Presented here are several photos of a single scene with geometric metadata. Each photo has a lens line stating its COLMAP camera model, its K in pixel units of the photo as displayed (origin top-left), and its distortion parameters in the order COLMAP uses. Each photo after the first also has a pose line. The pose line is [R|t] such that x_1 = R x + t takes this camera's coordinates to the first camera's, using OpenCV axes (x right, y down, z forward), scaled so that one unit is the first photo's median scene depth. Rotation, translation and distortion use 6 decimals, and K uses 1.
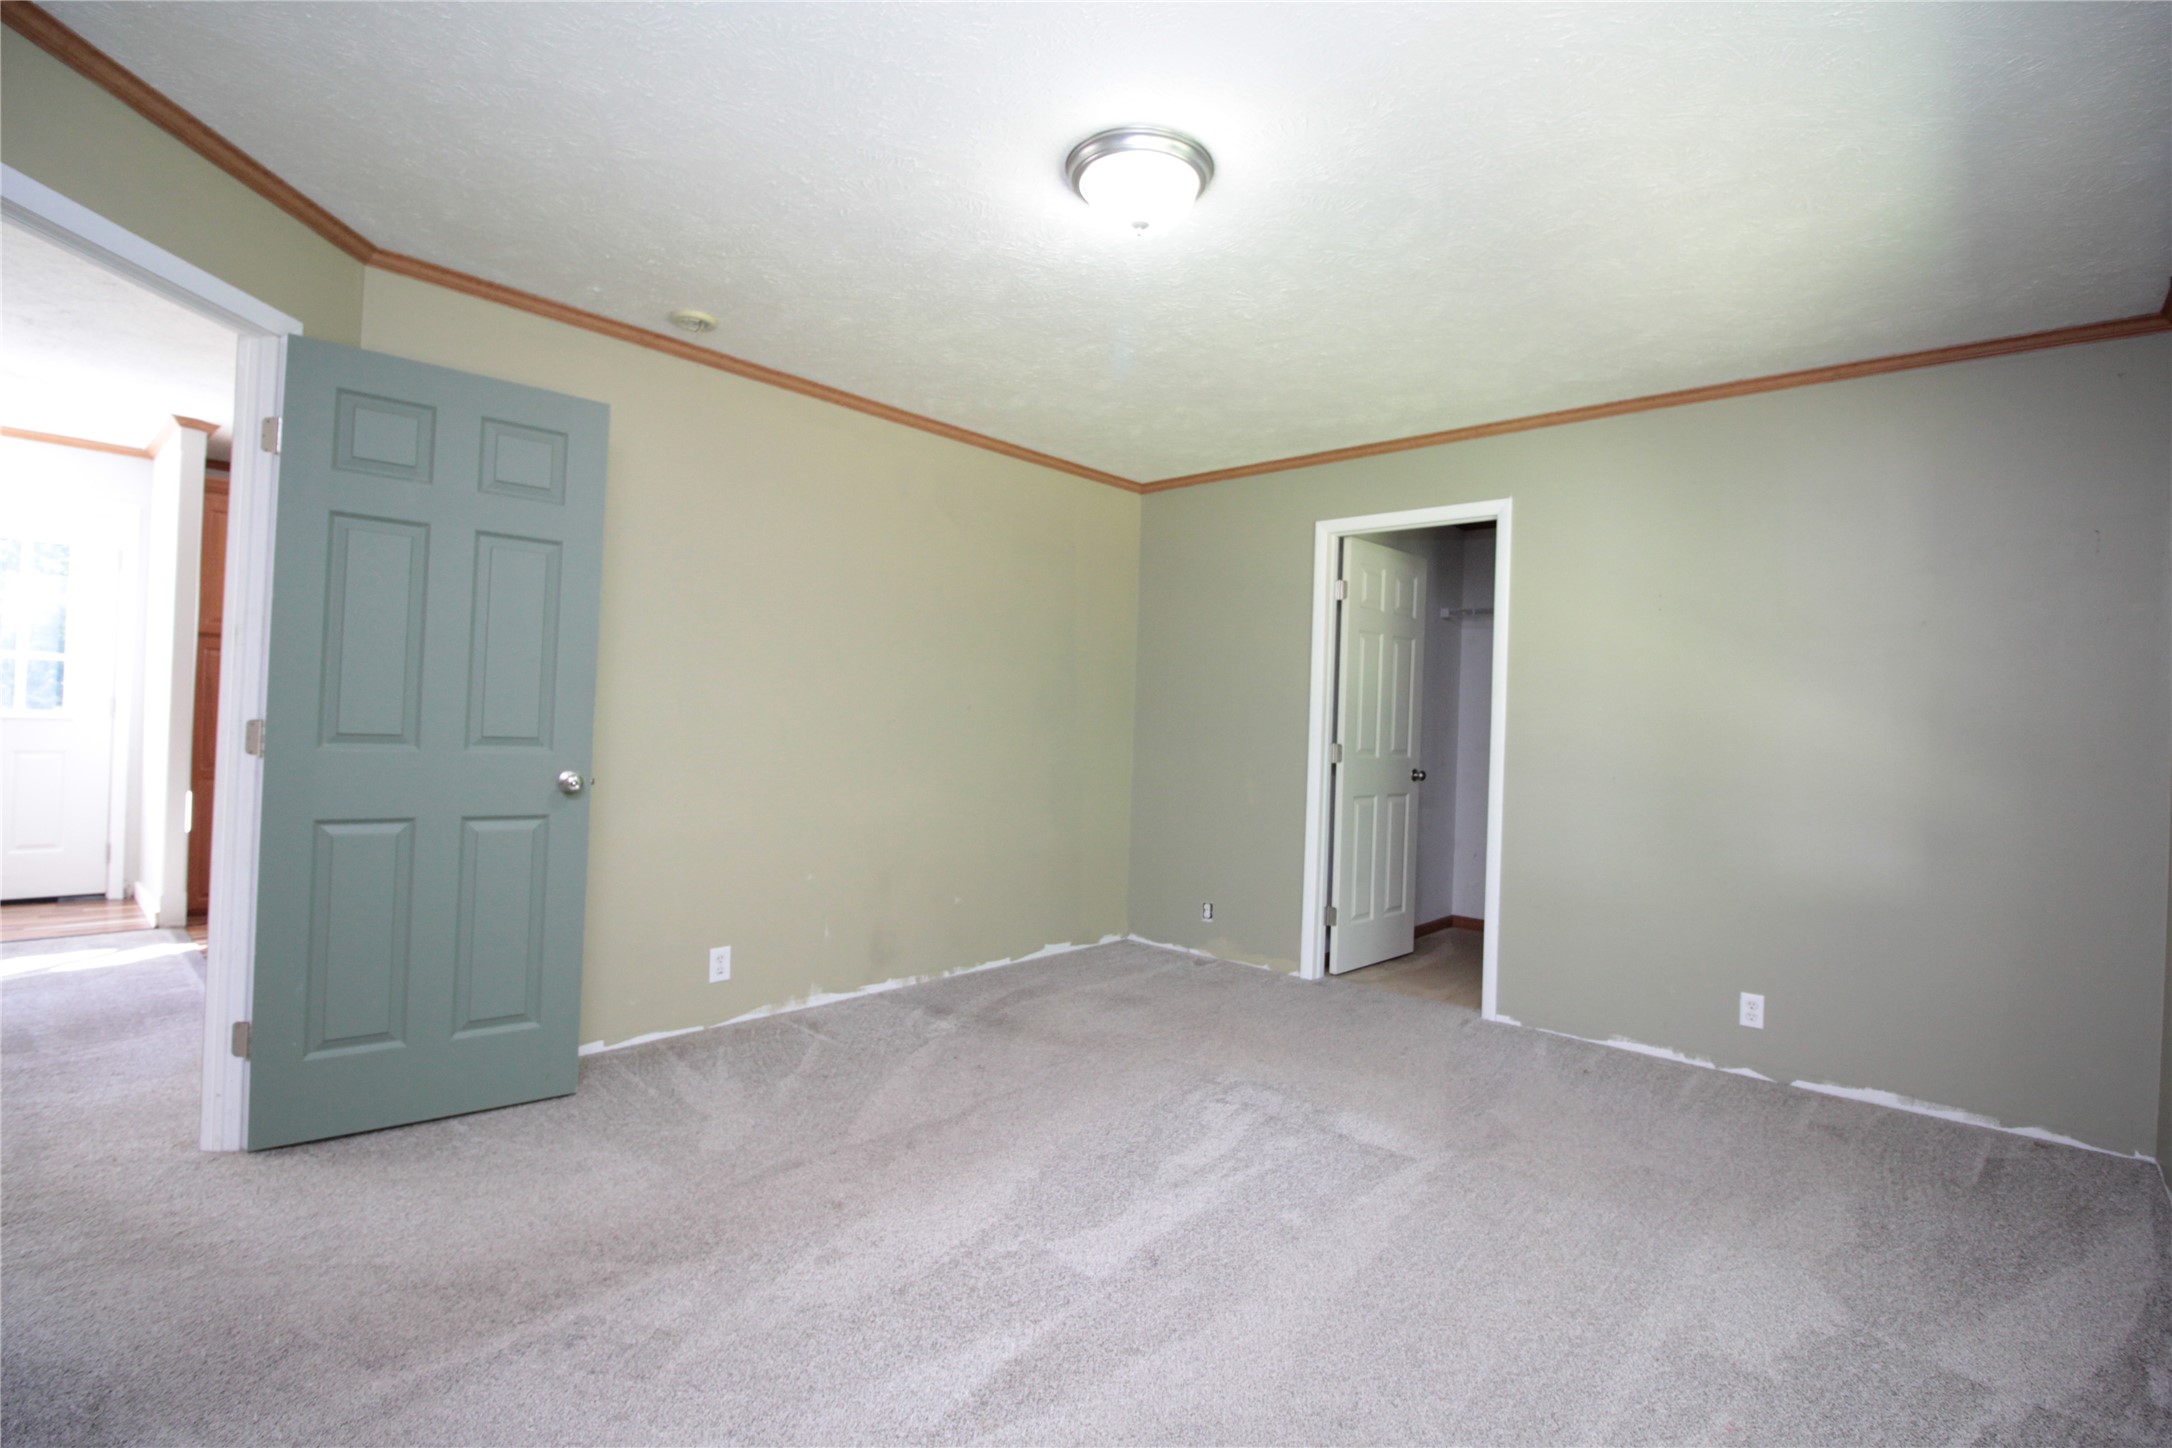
lens RADIAL K [[1012.7, 0, 1113.1], [0, 1012.7, 714.3], [0, 0, 1]] dist [0.000539, -0.012039]
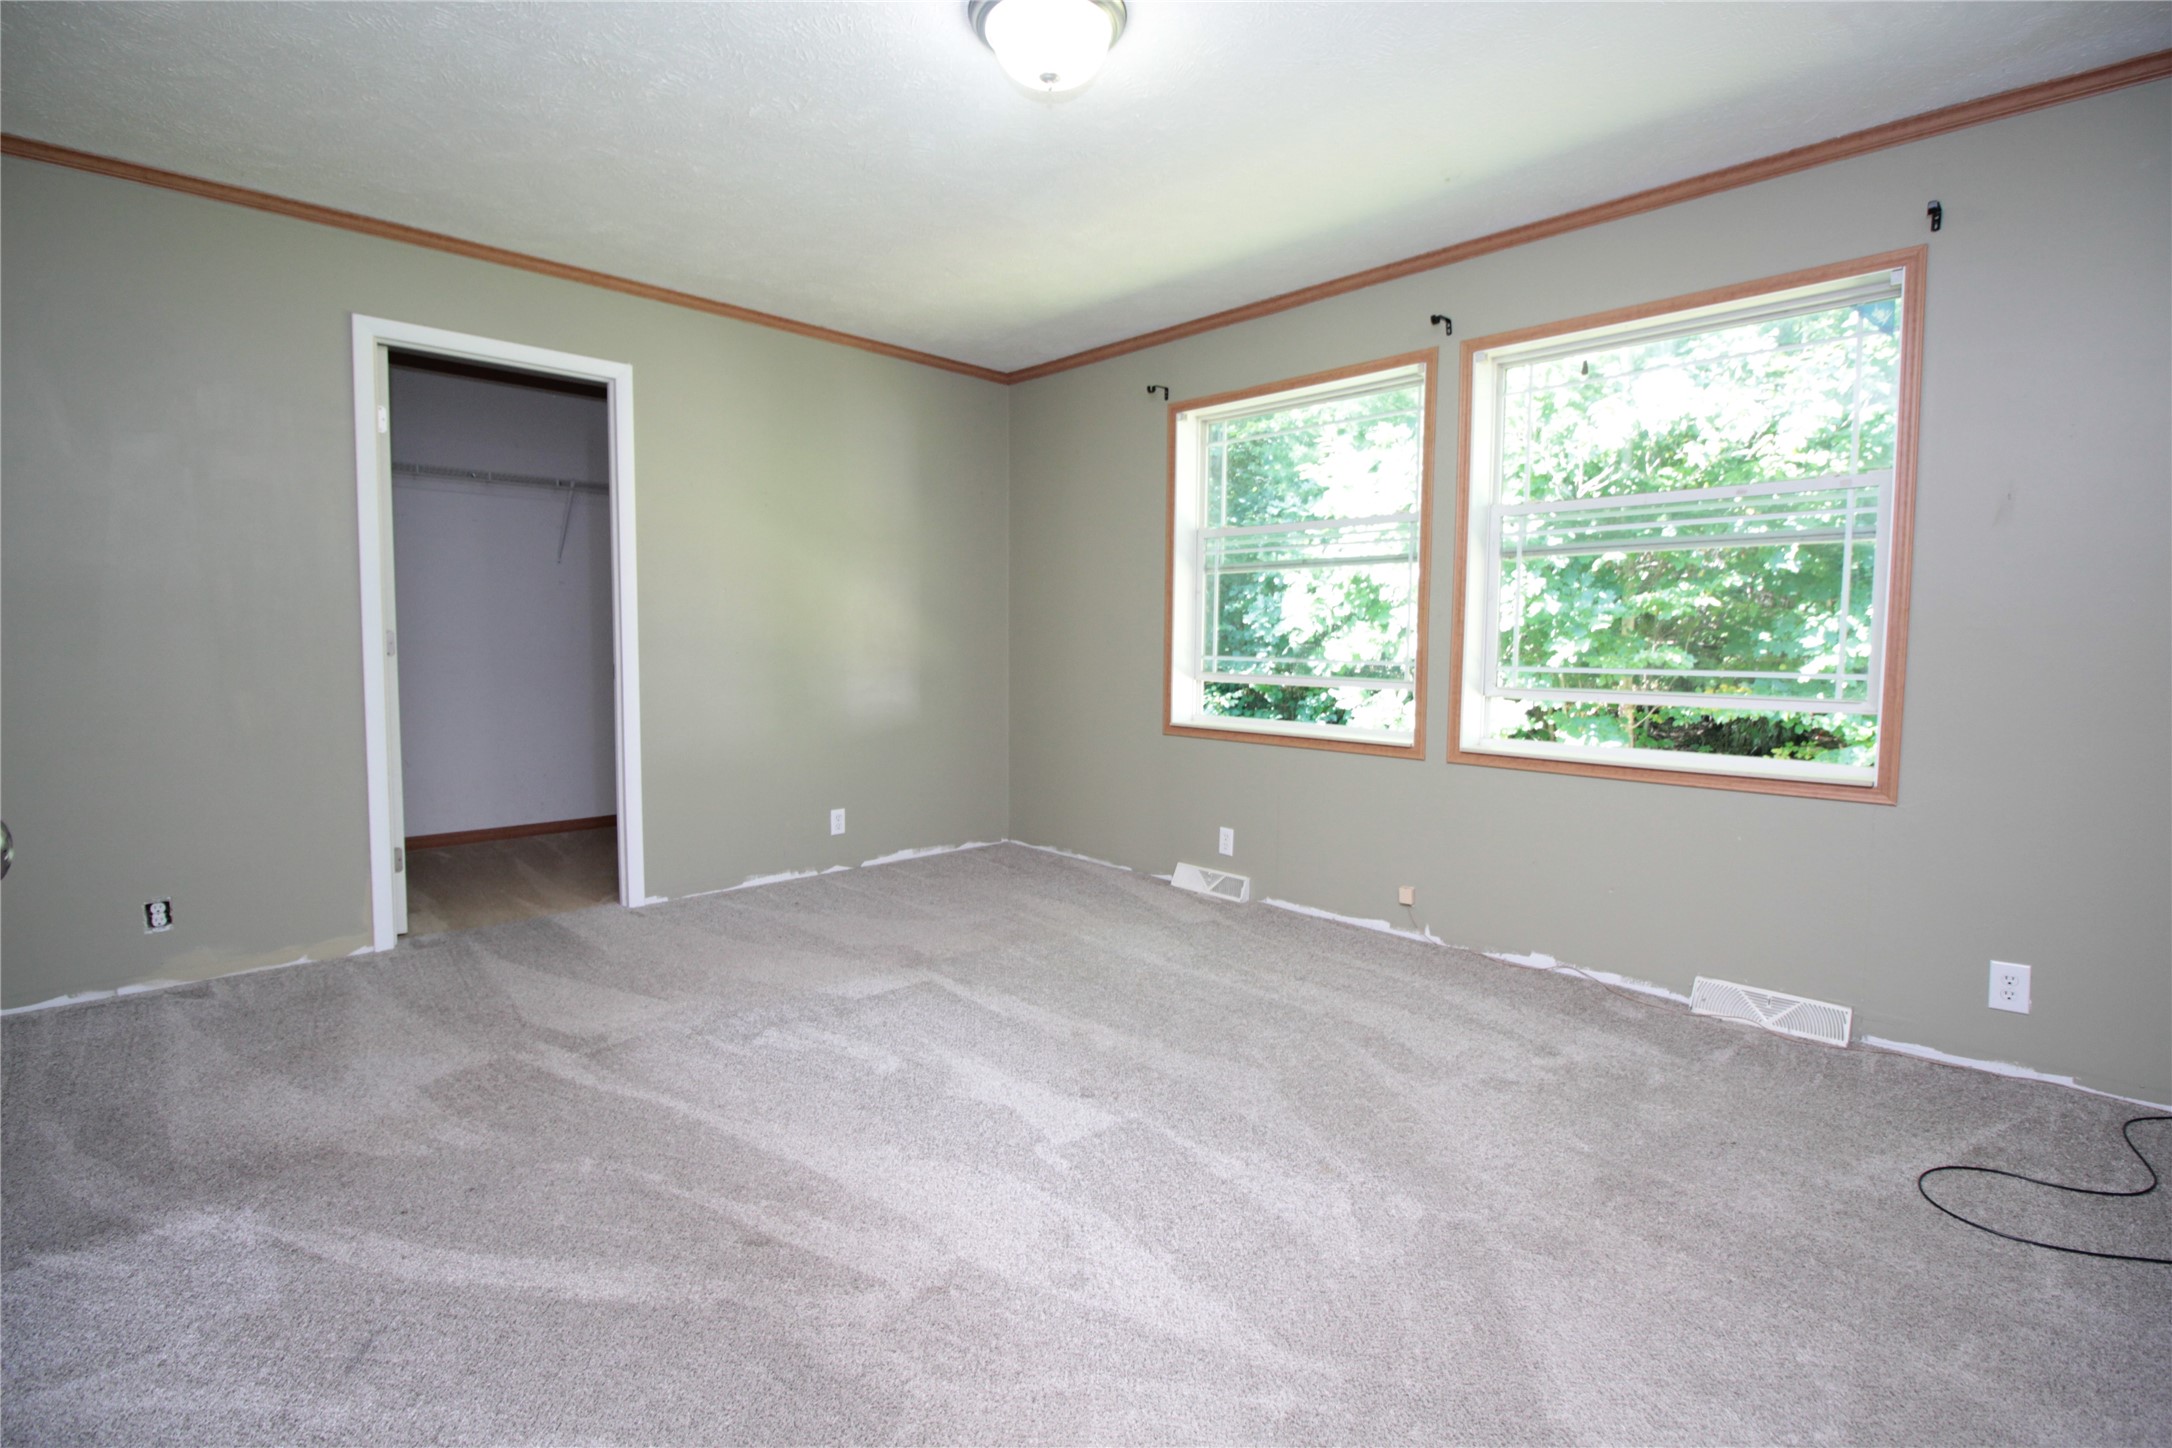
lens RADIAL K [[1012.7, 0, 1113.1], [0, 1012.7, 714.3], [0, 0, 1]] dist [0.000539, -0.012039]
pose [[0.051818, -0.115804, 0.991919, -0.655747], [-0.024339, 0.992812, 0.117180, -0.013106], [-0.998360, -0.030215, 0.048627, 0.577207]]
